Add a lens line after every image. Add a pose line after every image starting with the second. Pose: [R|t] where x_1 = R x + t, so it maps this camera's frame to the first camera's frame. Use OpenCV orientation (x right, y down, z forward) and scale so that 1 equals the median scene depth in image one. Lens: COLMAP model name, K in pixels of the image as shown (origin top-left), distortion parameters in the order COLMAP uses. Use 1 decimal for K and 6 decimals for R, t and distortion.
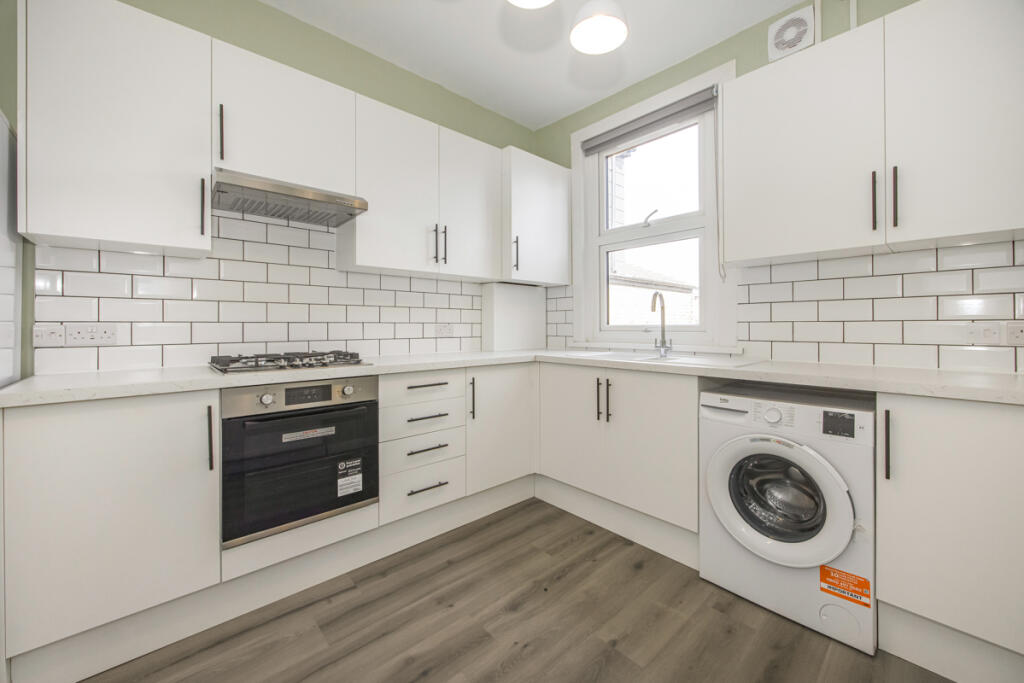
lens RADIAL K [[403.9, 0, 517.8], [0, 403.9, 325.7], [0, 0, 1]] dist [-0.001615, 0.000367]
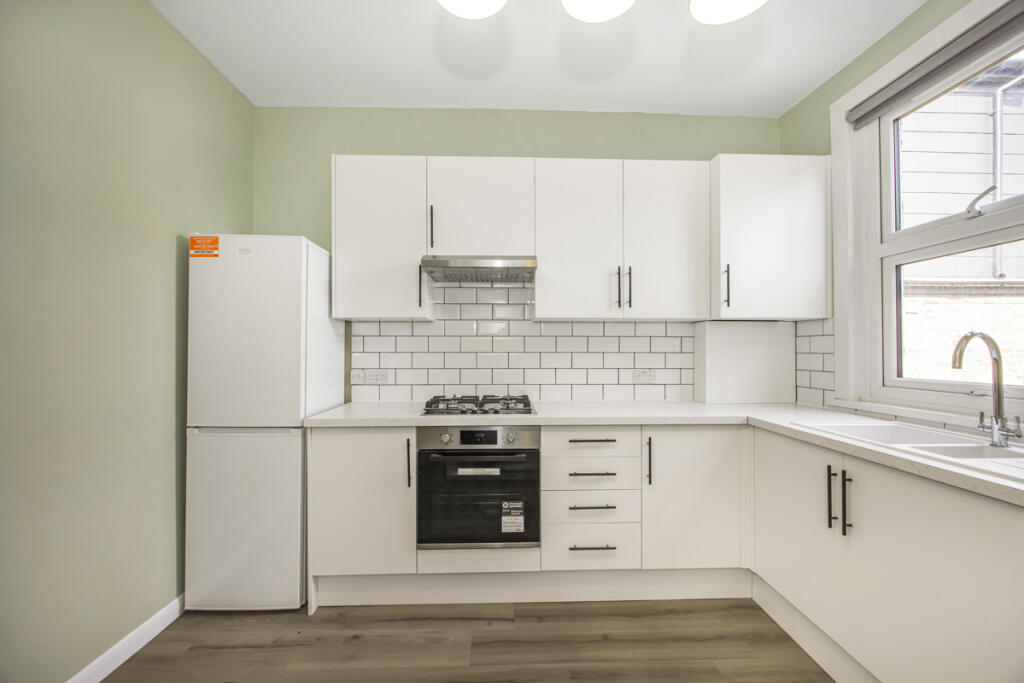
lens RADIAL K [[403.9, 0, 506.7], [0, 403.9, 347.1], [0, 0, 1]] dist [-0.001615, 0.000367]
pose [[0.754764, -0.001766, -0.655994, 0.271498], [-0.001809, 0.999987, -0.004773, -0.074262], [0.655994, 0.004789, 0.754751, 0.153722]]
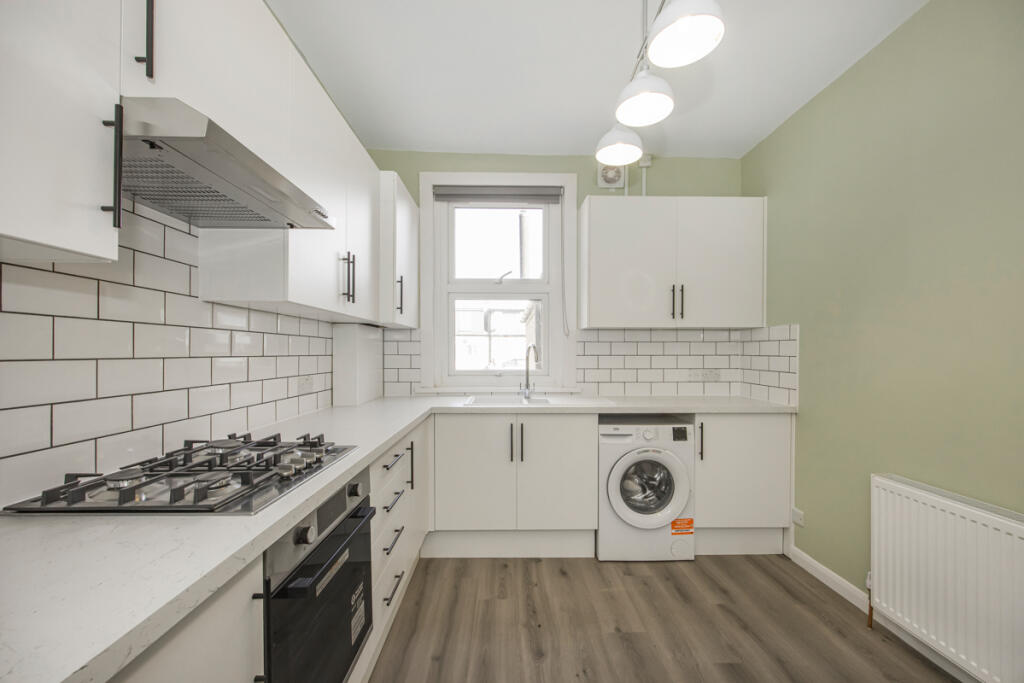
lens RADIAL K [[403.9, 0, 520.0], [0, 403.9, 355.3], [0, 0, 1]] dist [-0.001615, 0.000367]
pose [[0.652418, -0.002558, 0.757855, -0.719007], [-0.004311, 0.999966, 0.007086, -0.074486], [-0.757847, -0.007890, 0.652385, 0.307667]]
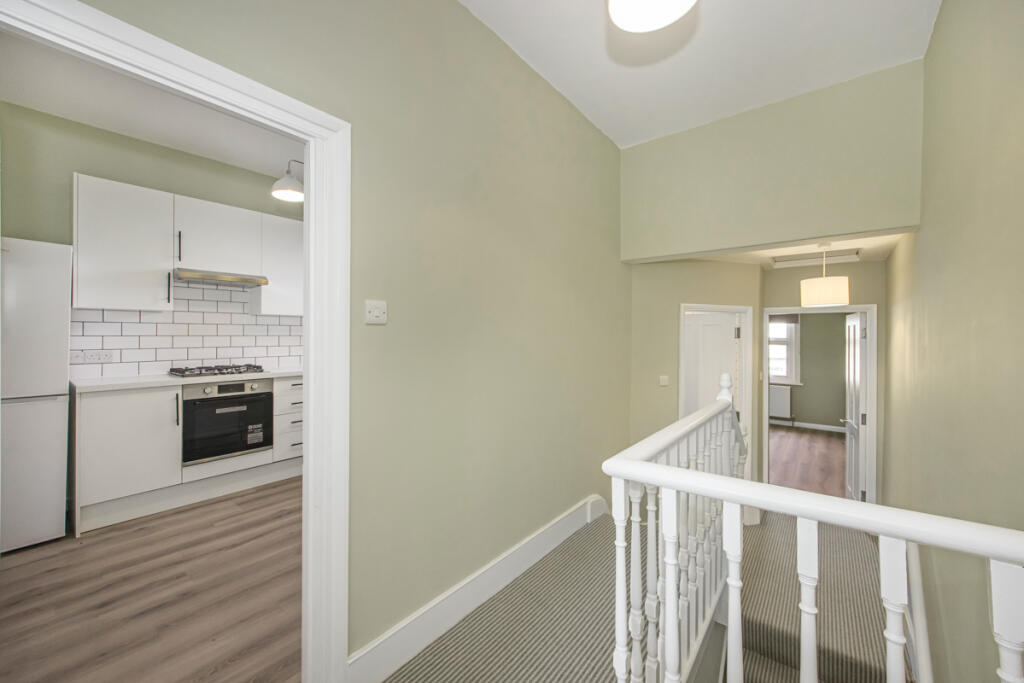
lens RADIAL K [[403.9, 0, 519.8], [0, 403.9, 332.6], [0, 0, 1]] dist [-0.001615, 0.000367]
pose [[0.987657, 0.006050, 0.156515, 0.452646], [-0.005863, 0.999981, -0.001656, -0.082254], [-0.156522, 0.000718, 0.987674, -0.939660]]
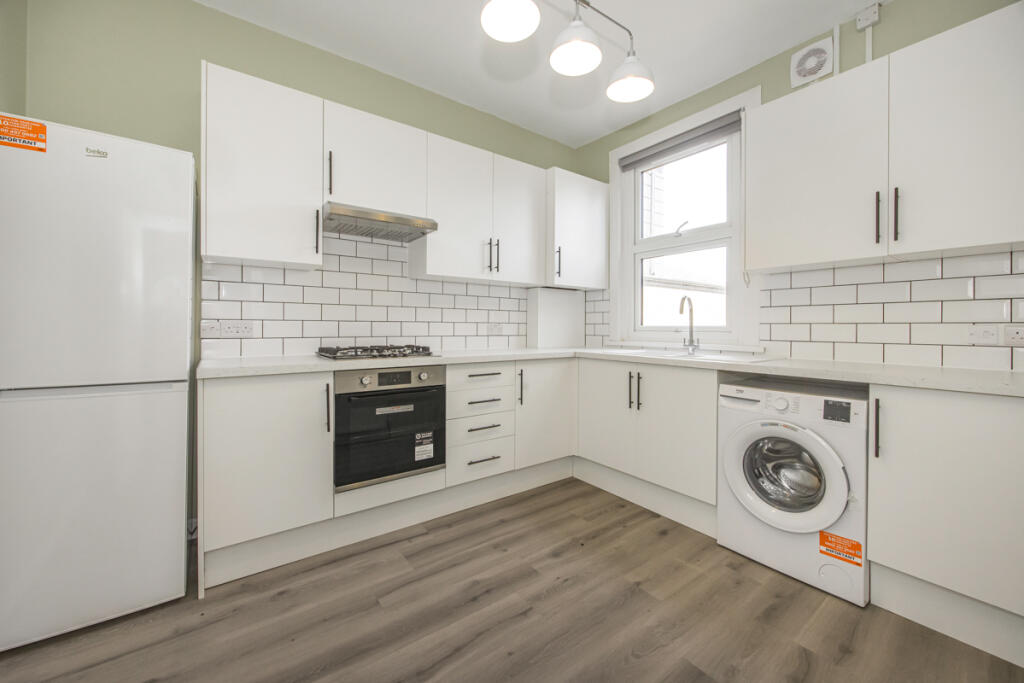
lens RADIAL K [[403.9, 0, 515.3], [0, 403.9, 327.9], [0, 0, 1]] dist [-0.001615, 0.000367]
pose [[0.994874, 0.008105, -0.100794, -0.012842], [-0.007760, 0.999963, 0.003816, 0.004222], [0.100821, -0.003015, 0.994900, -0.197812]]
